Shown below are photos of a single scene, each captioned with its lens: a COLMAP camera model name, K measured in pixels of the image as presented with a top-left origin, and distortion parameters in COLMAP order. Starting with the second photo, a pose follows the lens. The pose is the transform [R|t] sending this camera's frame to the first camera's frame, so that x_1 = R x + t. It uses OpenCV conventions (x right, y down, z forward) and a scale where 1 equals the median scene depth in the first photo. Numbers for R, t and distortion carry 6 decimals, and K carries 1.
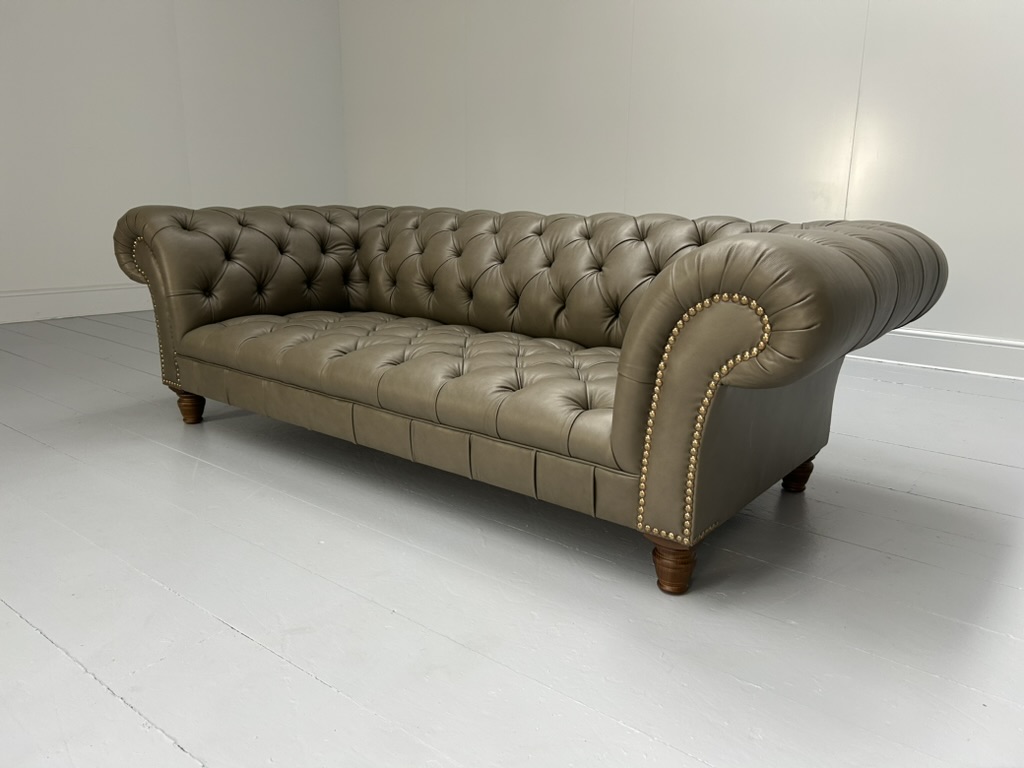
lens RADIAL K [[777.0, 0, 513.9], [0, 777.0, 385.3], [0, 0, 1]] dist [0.053636, -0.059121]
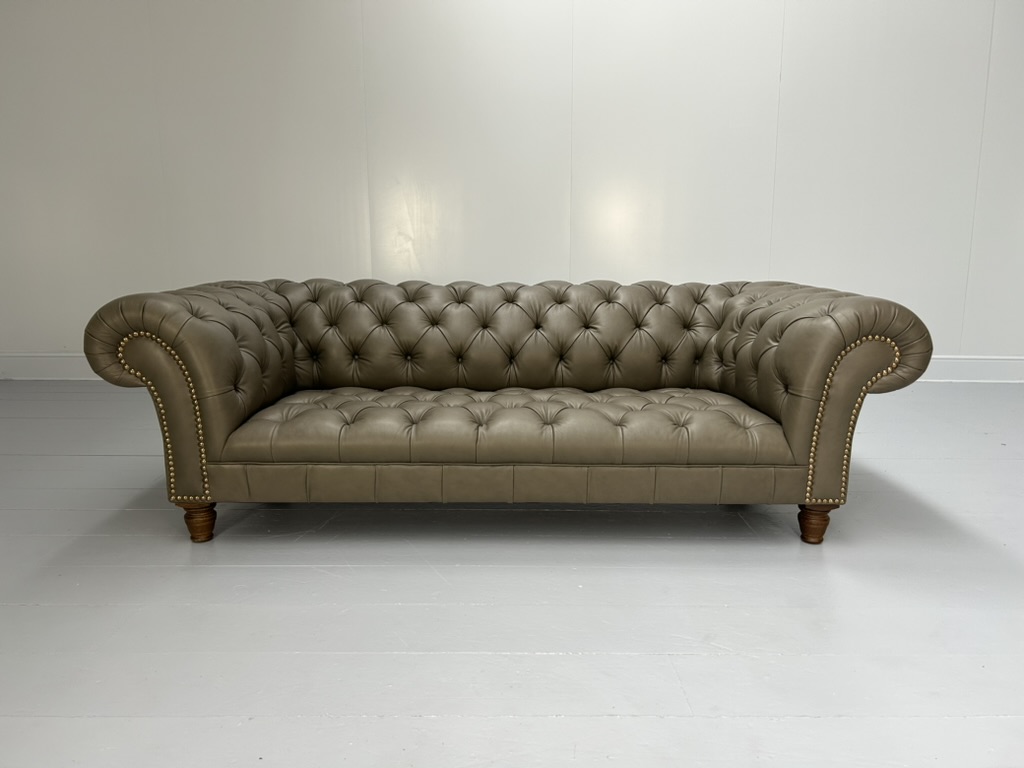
lens RADIAL K [[777.0, 0, 511.5], [0, 777.0, 386.6], [0, 0, 1]] dist [0.053636, -0.059121]
pose [[0.779151, -0.124385, 0.614372, -0.771355], [0.156899, 0.987614, 0.000970, -0.078624], [-0.606883, 0.095638, 0.789016, 0.116508]]
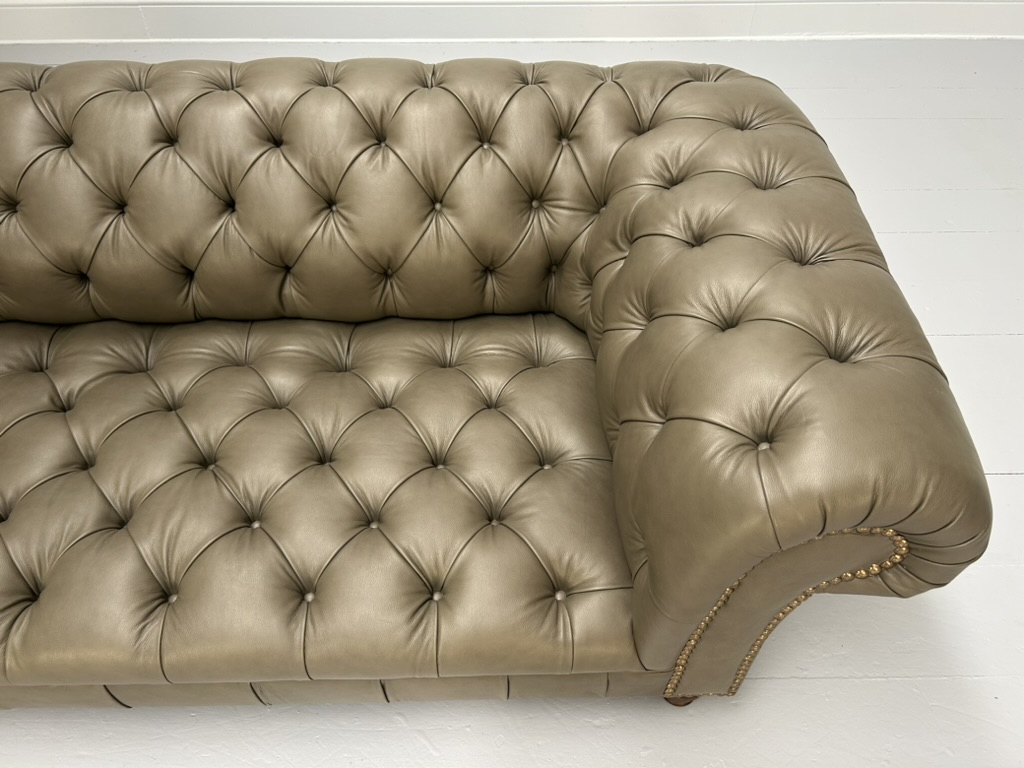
lens RADIAL K [[777.0, 0, 514.6], [0, 777.0, 376.5], [0, 0, 1]] dist [0.053636, -0.059121]
pose [[0.776407, -0.466298, 0.423979, -0.100362], [0.161713, 0.797612, 0.581089, -0.387168], [-0.609131, -0.382599, 0.694678, 0.455064]]
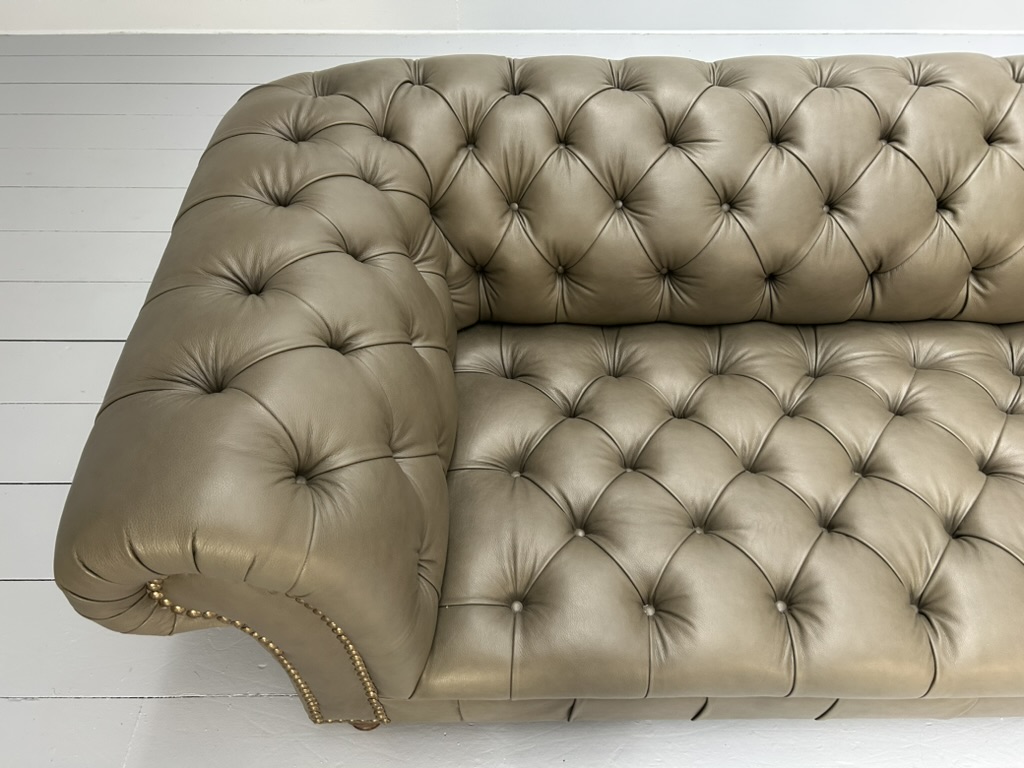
lens RADIAL K [[777.0, 0, 502.3], [0, 777.0, 389.0], [0, 0, 1]] dist [0.053636, -0.059121]
pose [[0.776947, -0.468585, 0.420454, -0.536946], [0.157344, 0.791180, 0.590997, -0.470068], [-0.609587, -0.393018, 0.688434, 0.812730]]
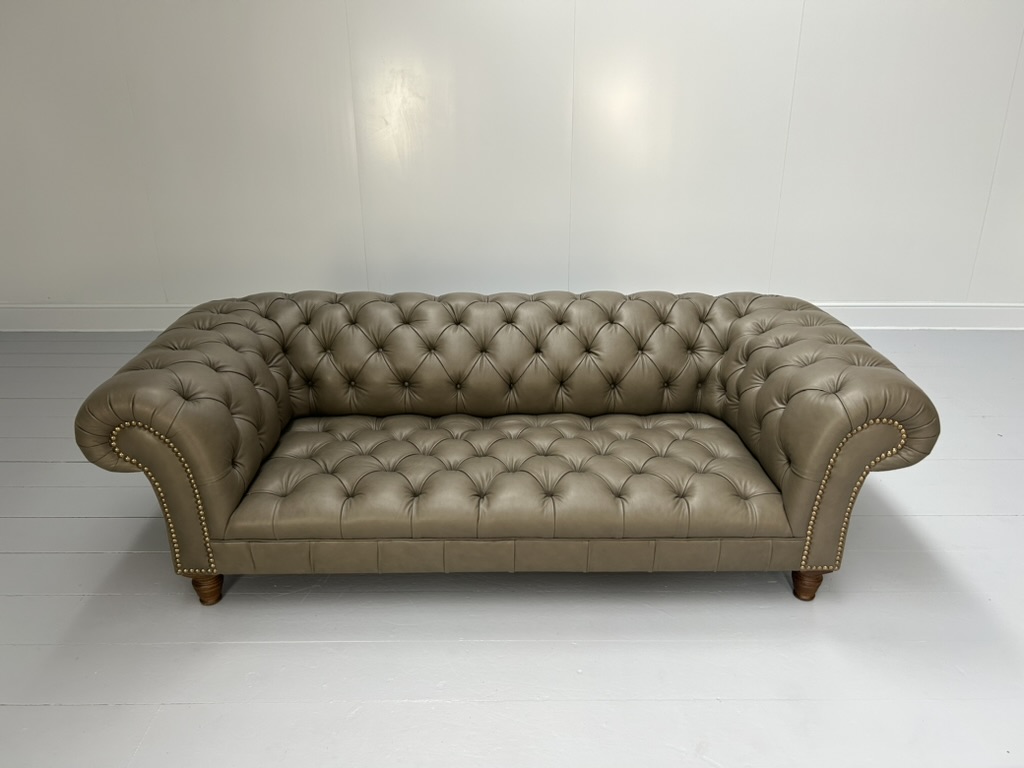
lens RADIAL K [[777.0, 0, 511.2], [0, 777.0, 387.5], [0, 0, 1]] dist [0.053636, -0.059121]
pose [[0.775241, -0.245019, 0.582208, -0.712651], [0.159267, 0.967746, 0.195198, -0.359145], [-0.611257, -0.058599, 0.789260, 0.129443]]
